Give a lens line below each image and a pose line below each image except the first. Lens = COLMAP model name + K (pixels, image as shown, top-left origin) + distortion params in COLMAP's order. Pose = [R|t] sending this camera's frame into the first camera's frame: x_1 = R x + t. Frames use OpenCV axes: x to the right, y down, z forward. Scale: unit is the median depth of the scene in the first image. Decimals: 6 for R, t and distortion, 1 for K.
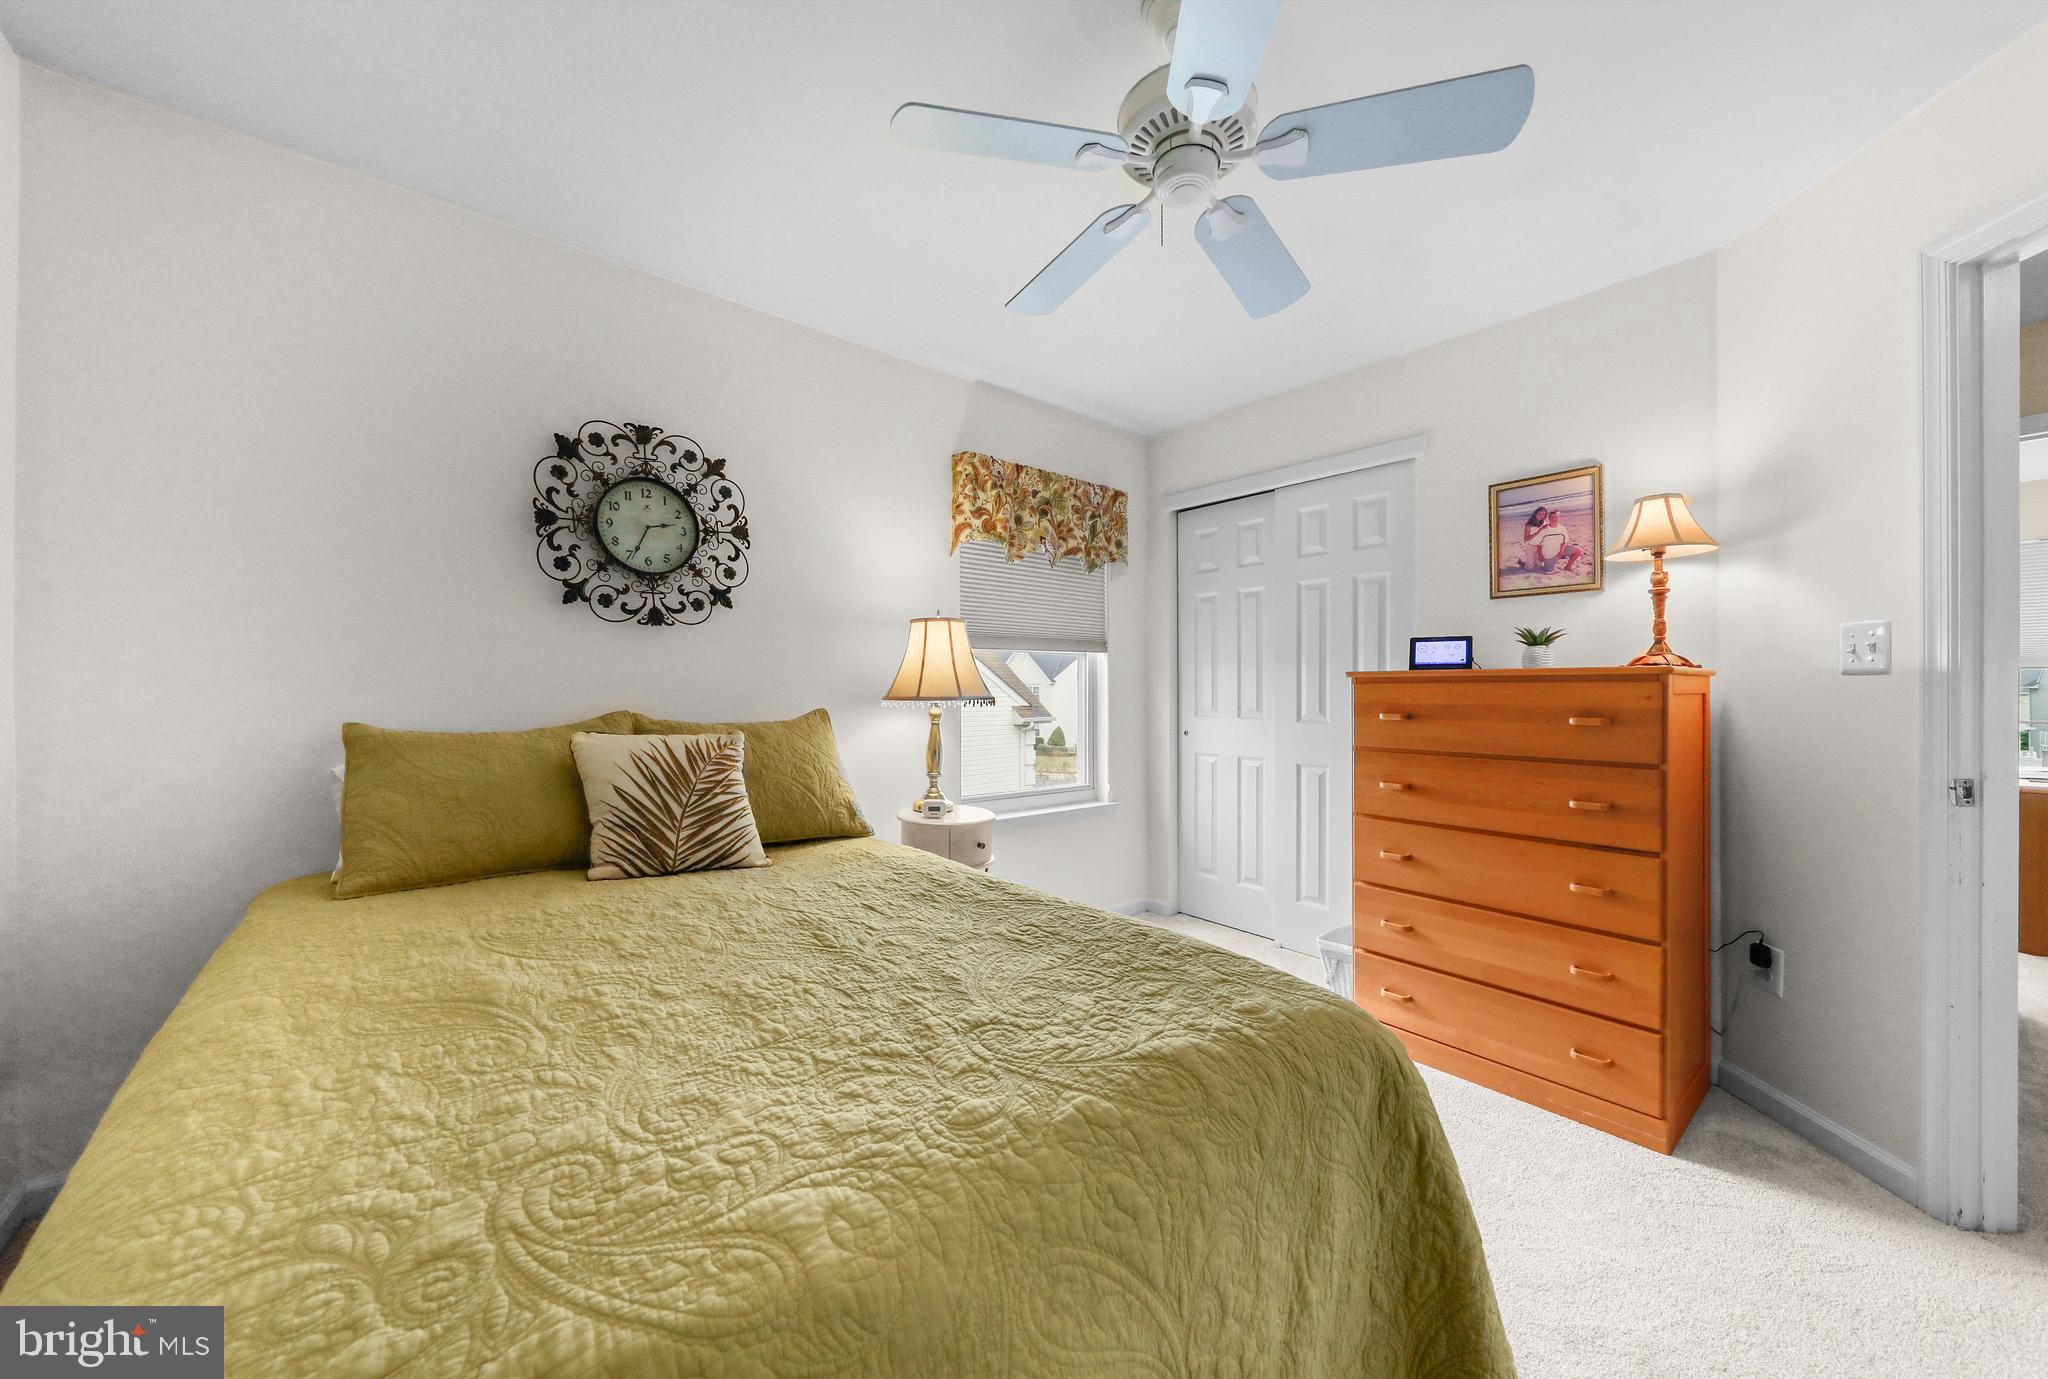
lens RADIAL K [[749.1, 0, 1024.0], [0, 749.1, 689.5], [0, 0, 1]] dist [-0.000024, -0.000015]
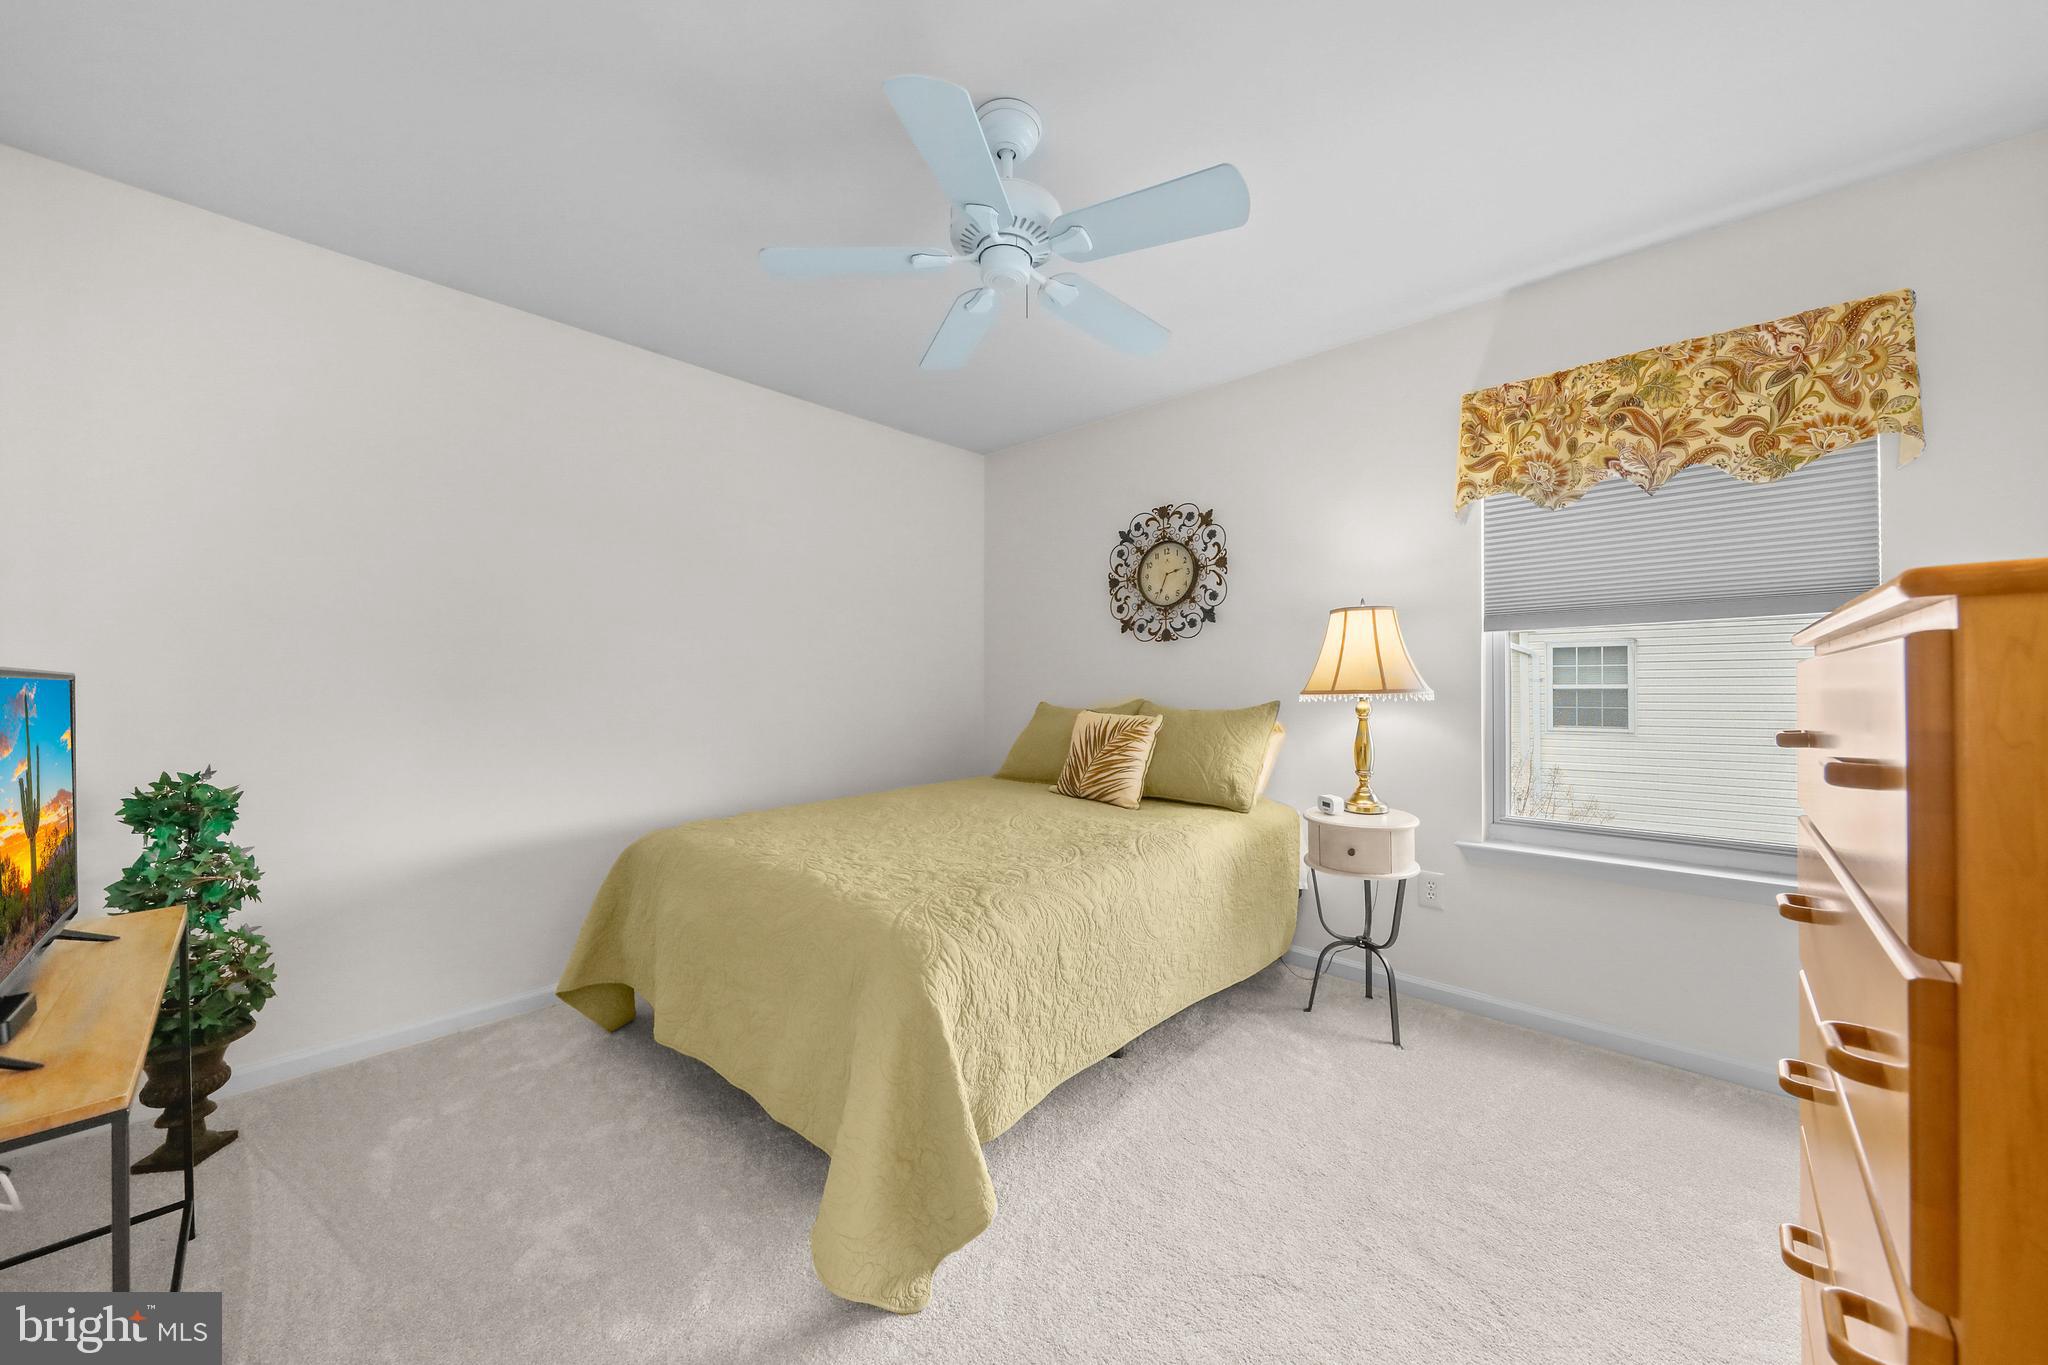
lens RADIAL K [[715.2, 0, 1023.6], [0, 715.2, 688.0], [0, 0, 1]] dist [0.000927, -0.001386]
pose [[0.127295, -0.007375, -0.991838, 0.824826], [-0.000976, 0.999971, -0.007560, 0.015293], [0.991864, 0.001930, 0.127284, 0.534208]]
